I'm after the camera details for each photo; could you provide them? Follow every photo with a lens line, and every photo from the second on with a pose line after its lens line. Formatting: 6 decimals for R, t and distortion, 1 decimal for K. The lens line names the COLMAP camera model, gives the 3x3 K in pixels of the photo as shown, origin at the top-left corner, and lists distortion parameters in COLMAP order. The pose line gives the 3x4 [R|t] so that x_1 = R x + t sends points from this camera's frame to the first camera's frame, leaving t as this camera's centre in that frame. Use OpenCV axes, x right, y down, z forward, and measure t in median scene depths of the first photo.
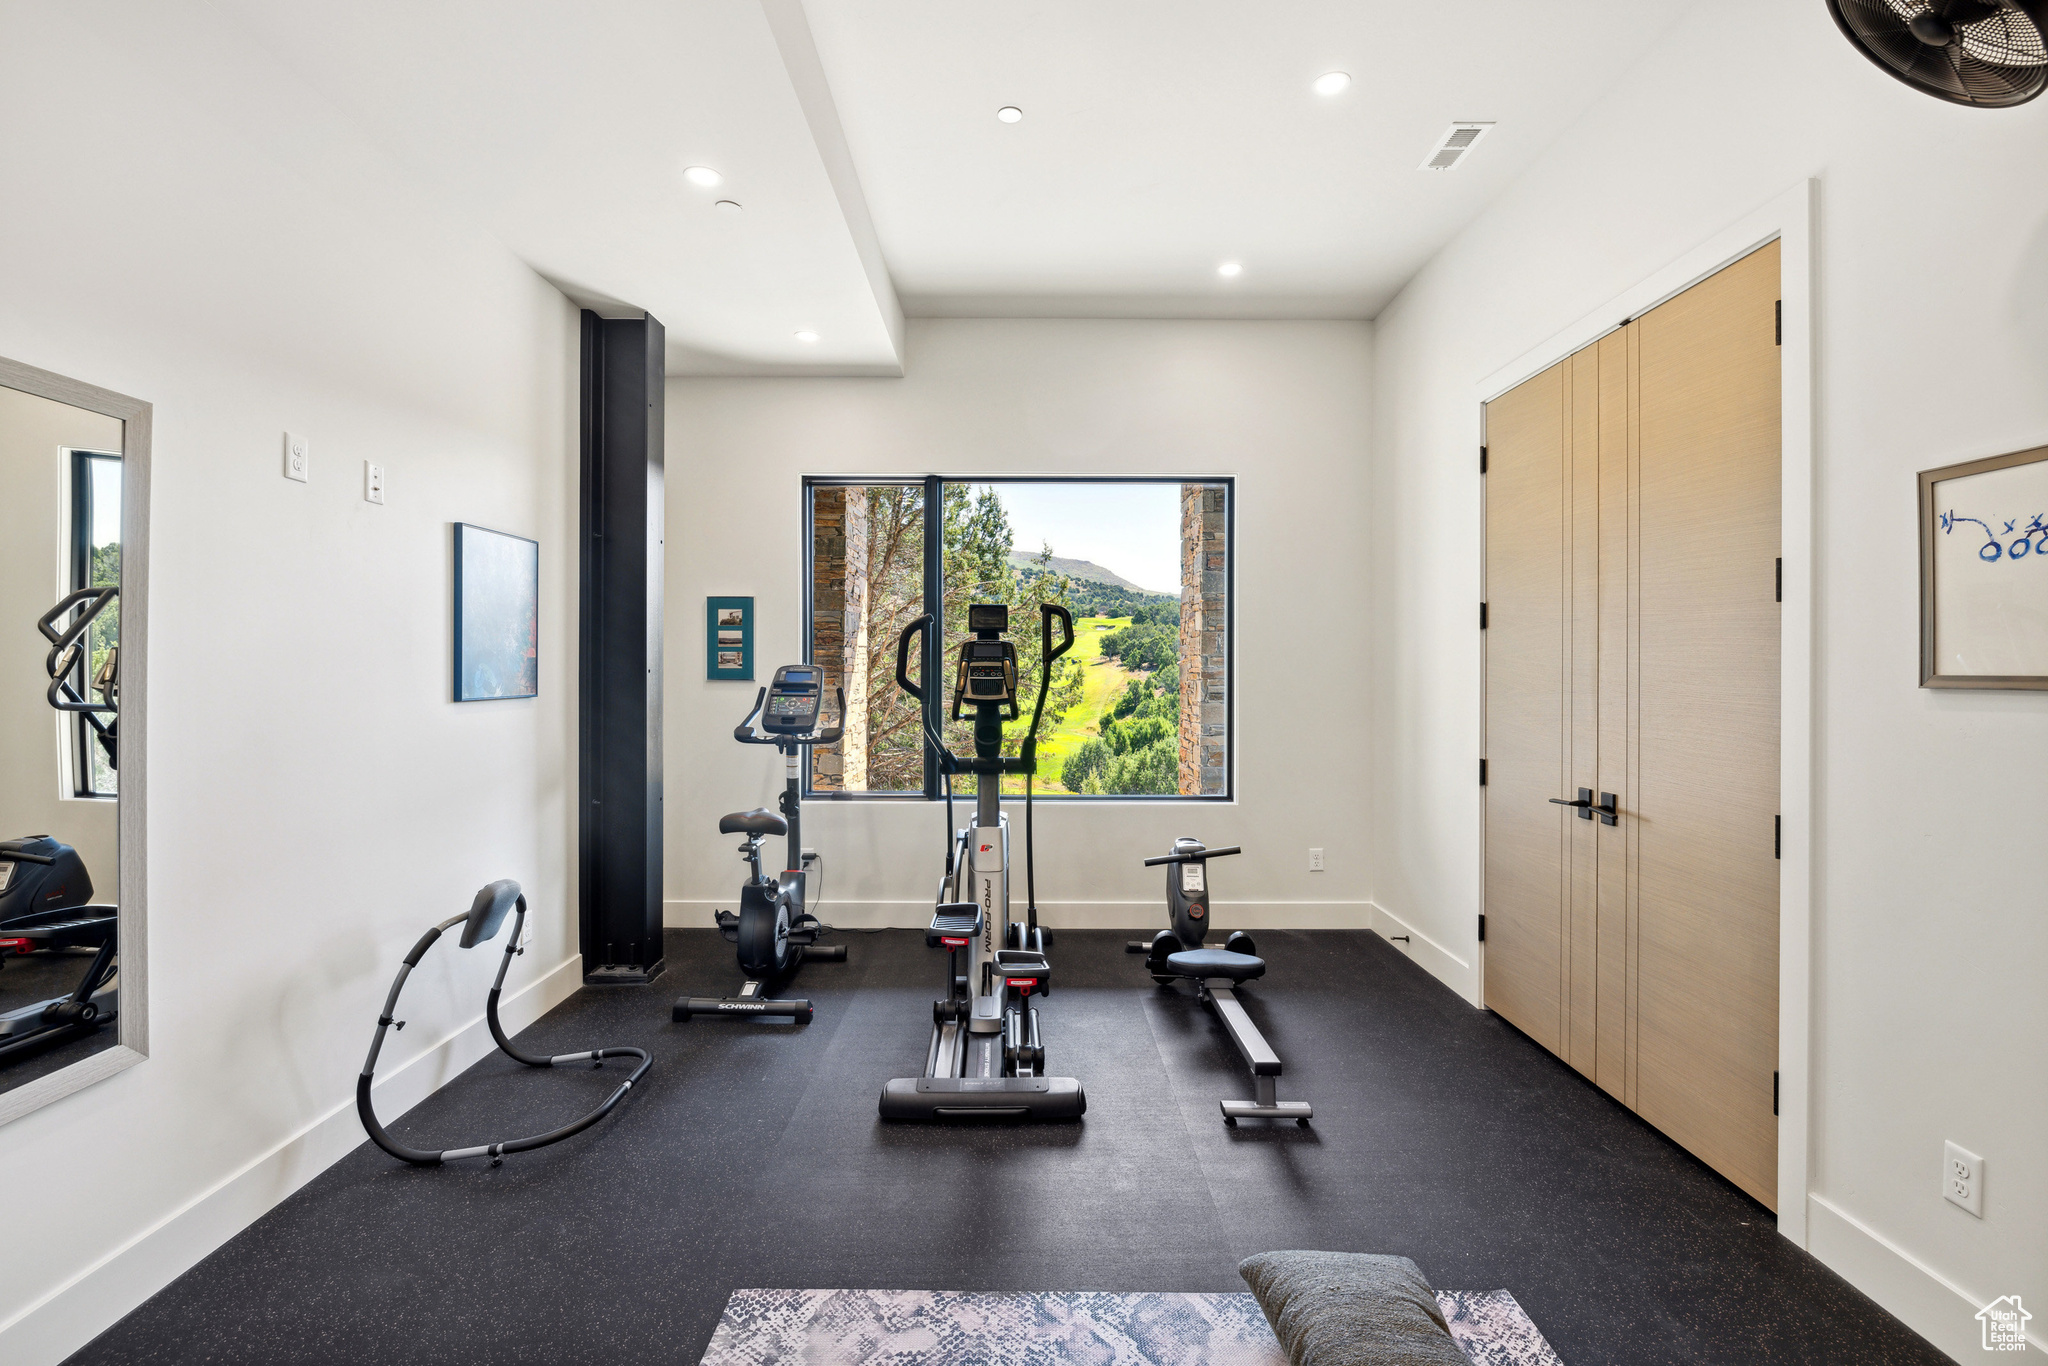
lens RADIAL K [[954.0, 0, 1027.2], [0, 954.0, 673.0], [0, 0, 1]] dist [-0.009608, 0.002193]
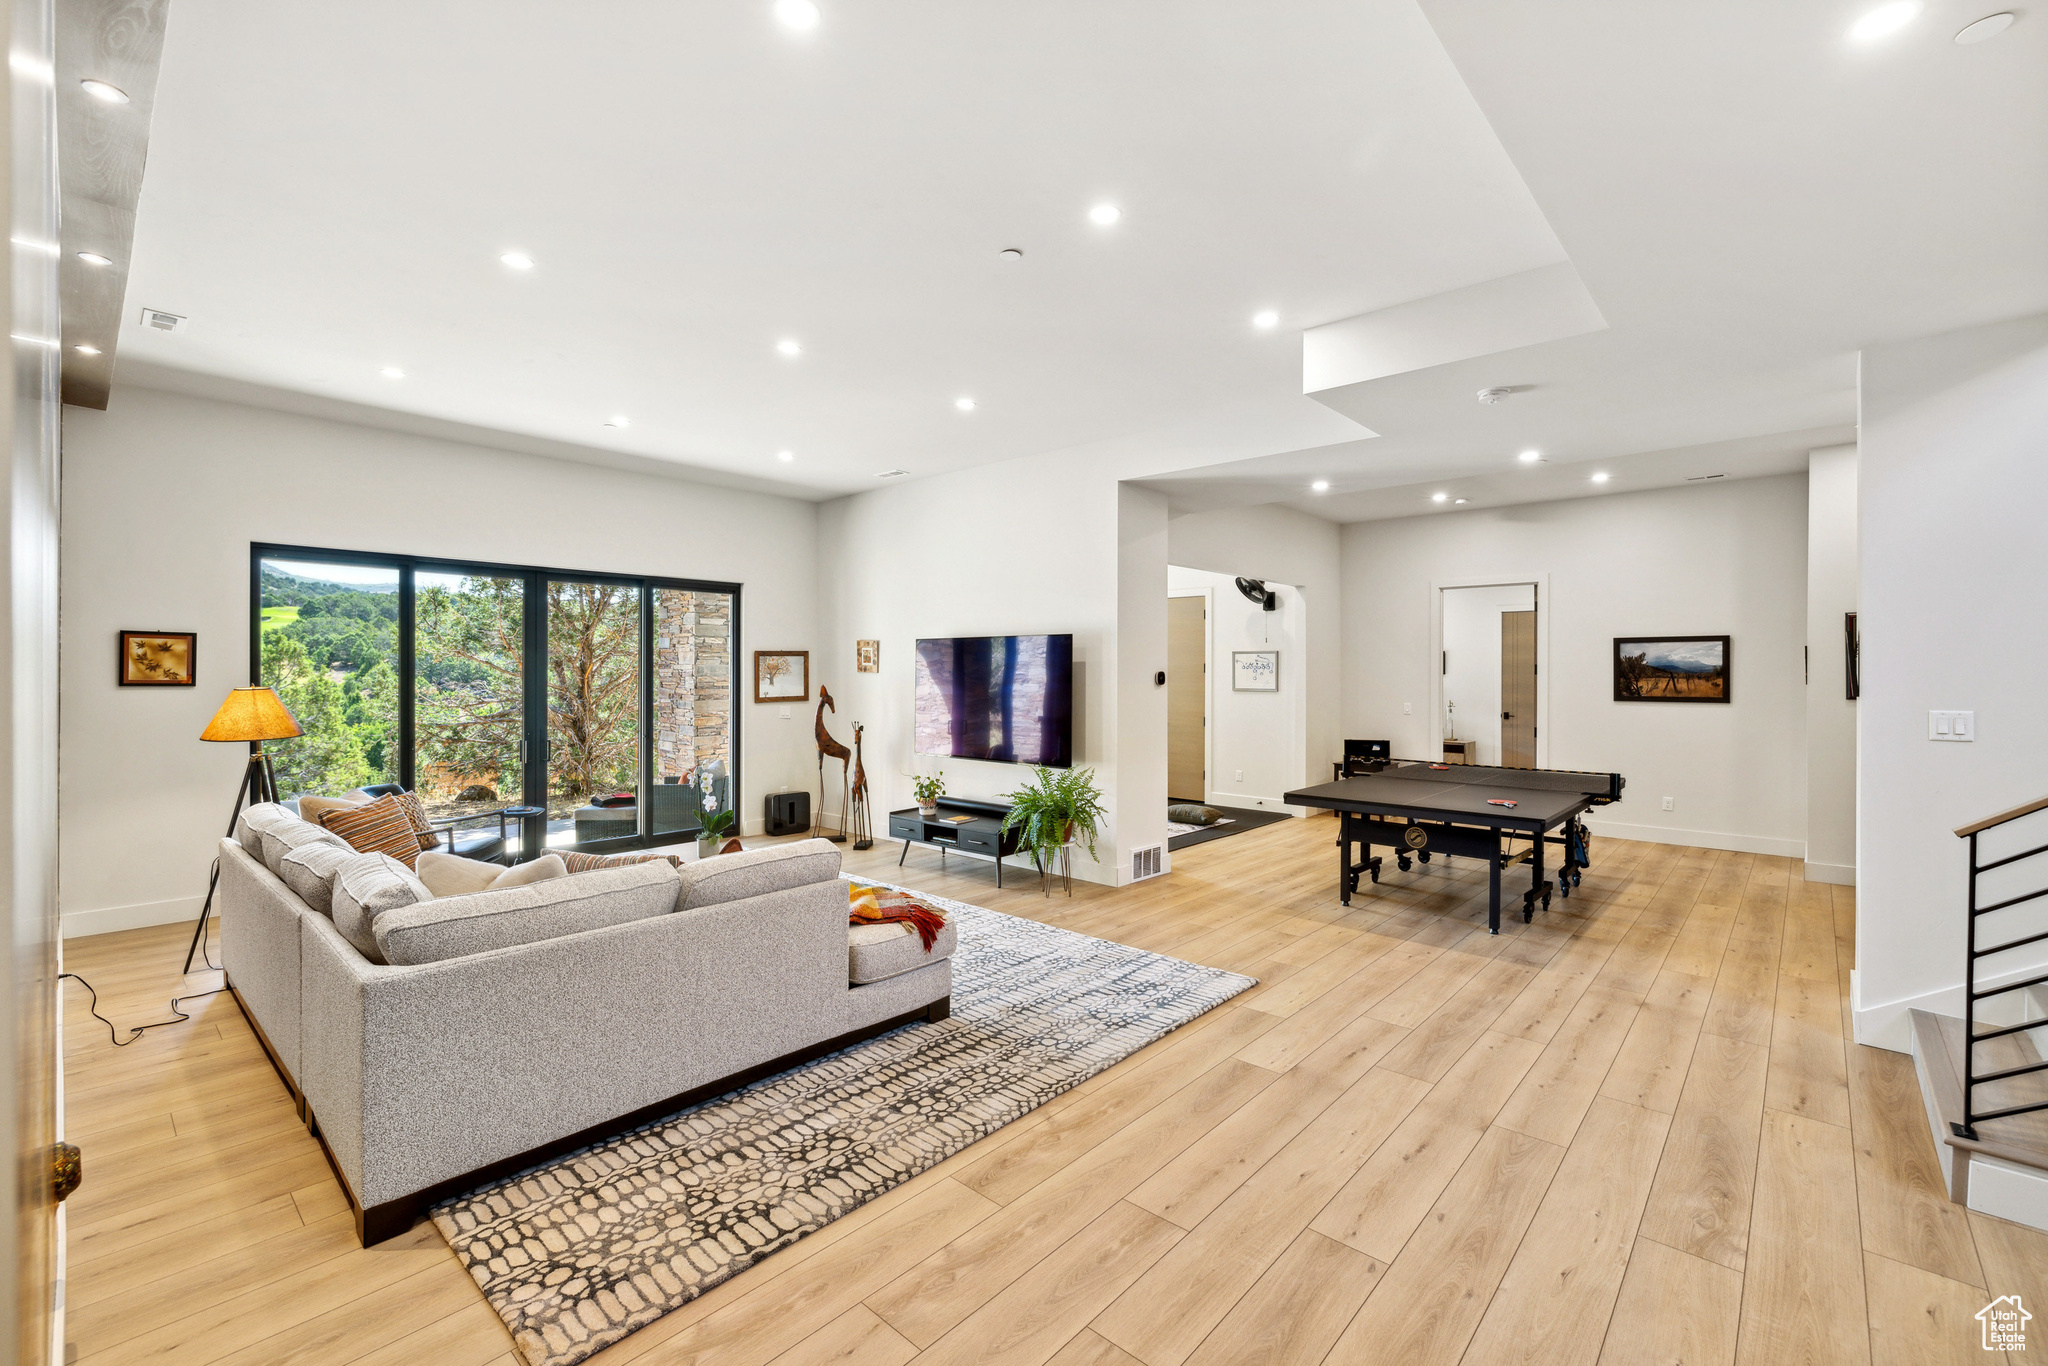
lens RADIAL K [[874.6, 0, 1019.6], [0, 874.6, 673.0], [0, 0, 1]] dist [0.001684, -0.000526]
pose [[0.675564, -0.002425, 0.737297, -1.629032], [0.001081, 0.999997, 0.002299, -0.044305], [-0.737300, -0.000756, 0.675565, -0.680479]]
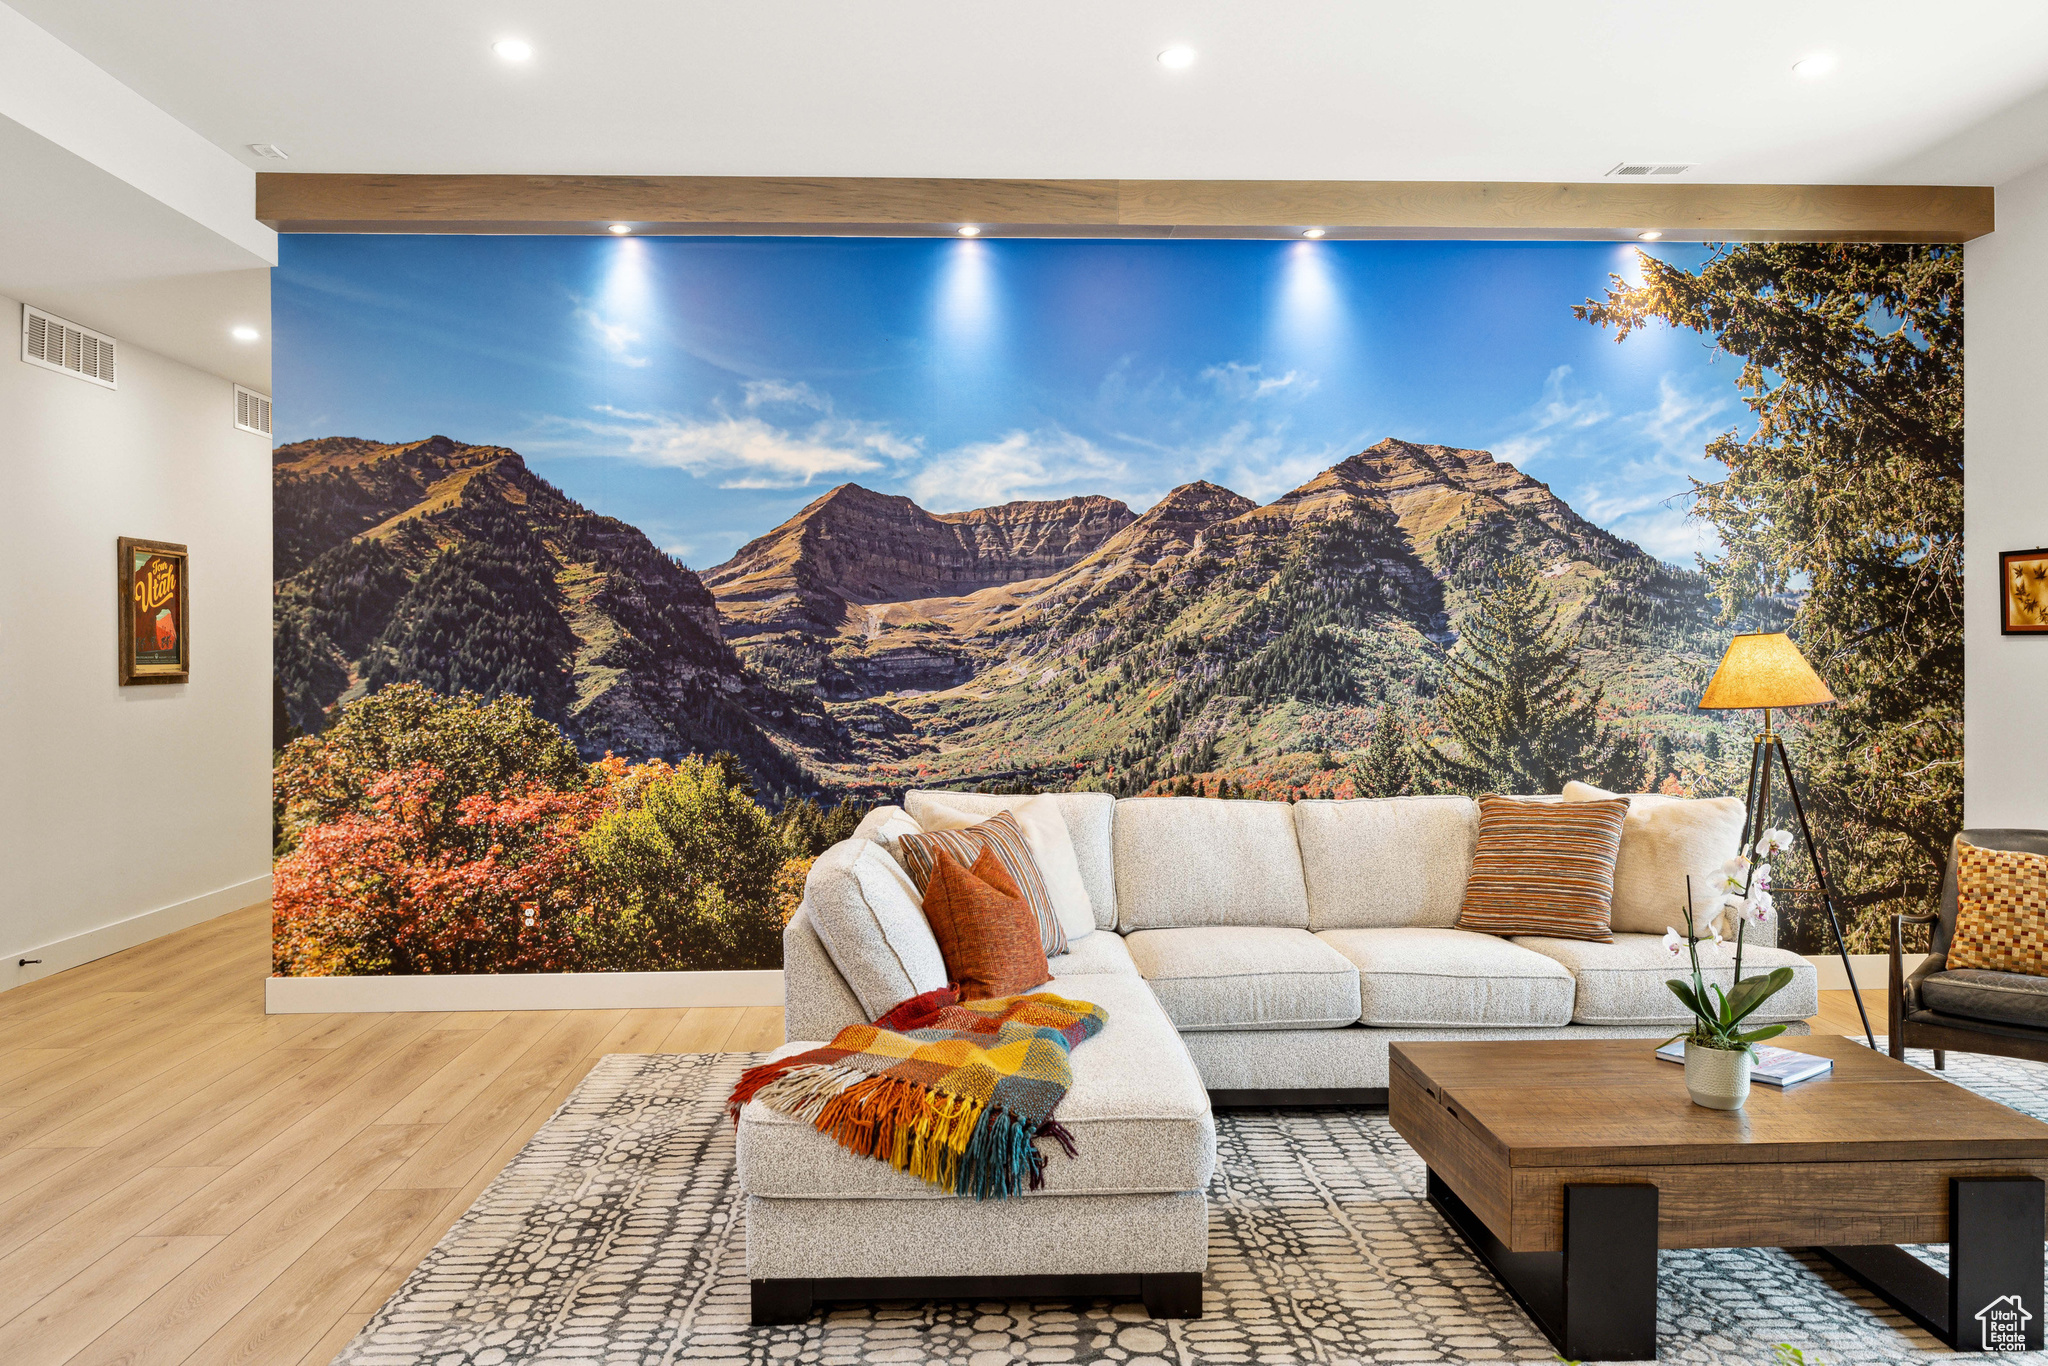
lens RADIAL K [[1371.0, 0, 1017.2], [0, 1371.0, 659.8], [0, 0, 1]] dist [-0.000771, -0.001231]
pose [[0.036606, -0.001962, -0.999328, -0.386722], [0.001886, 0.999996, -0.001894, -0.002810], [0.999328, -0.001816, 0.036610, 0.067590]]
